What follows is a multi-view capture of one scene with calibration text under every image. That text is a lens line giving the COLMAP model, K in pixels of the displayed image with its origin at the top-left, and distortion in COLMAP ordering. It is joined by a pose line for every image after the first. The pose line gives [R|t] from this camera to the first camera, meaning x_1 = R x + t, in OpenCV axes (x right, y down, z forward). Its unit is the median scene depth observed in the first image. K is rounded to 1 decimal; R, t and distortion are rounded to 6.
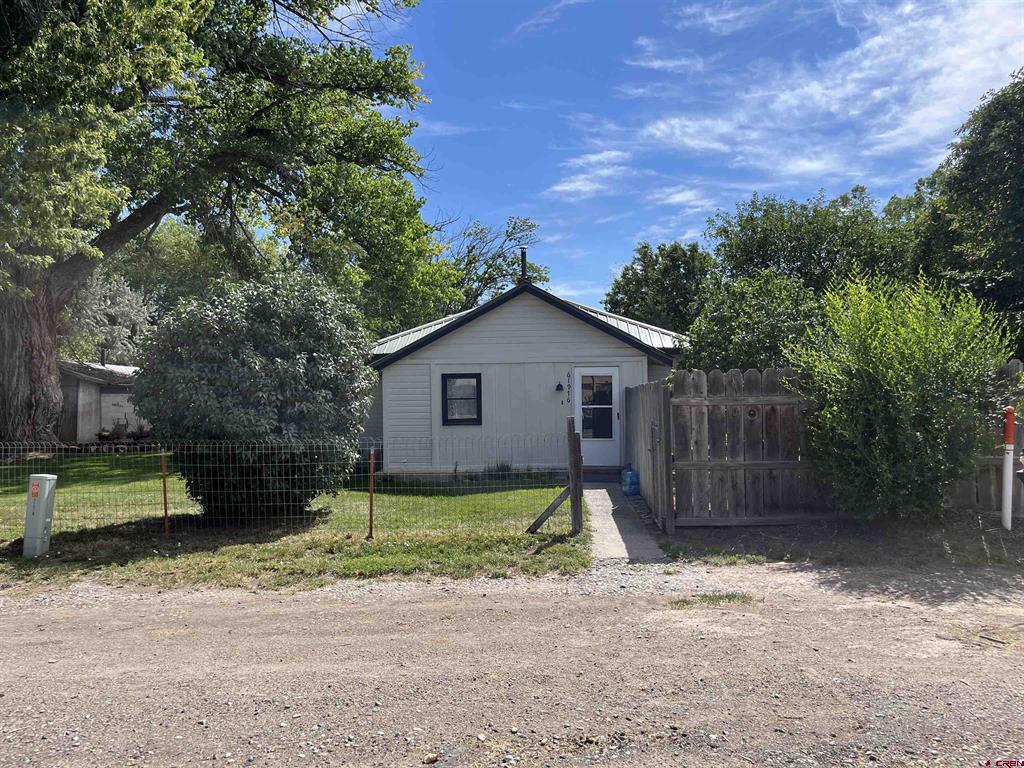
lens RADIAL K [[788.3, 0, 518.6], [0, 788.3, 383.9], [0, 0, 1]] dist [0.076255, -0.094463]
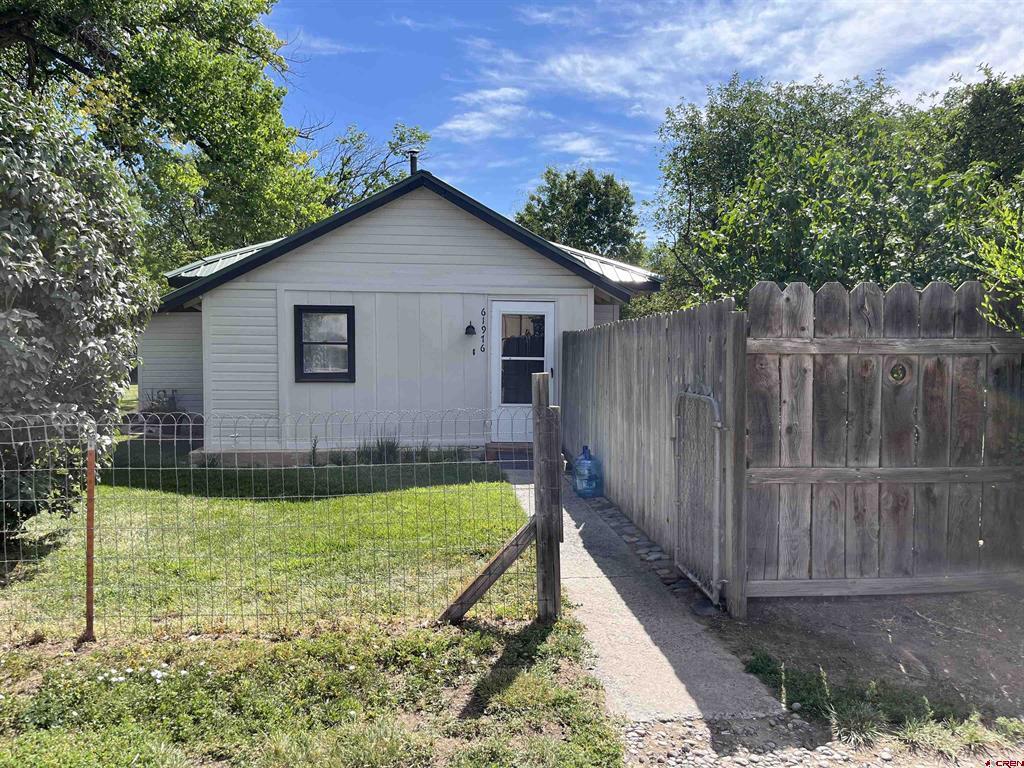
lens RADIAL K [[788.3, 0, 523.2], [0, 788.3, 389.2], [0, 0, 1]] dist [0.076255, -0.094463]
pose [[0.987981, 0.012297, 0.154087, -0.008965], [-0.022009, 0.997865, 0.061485, 0.012579], [-0.153002, -0.064137, 0.986142, 0.304244]]
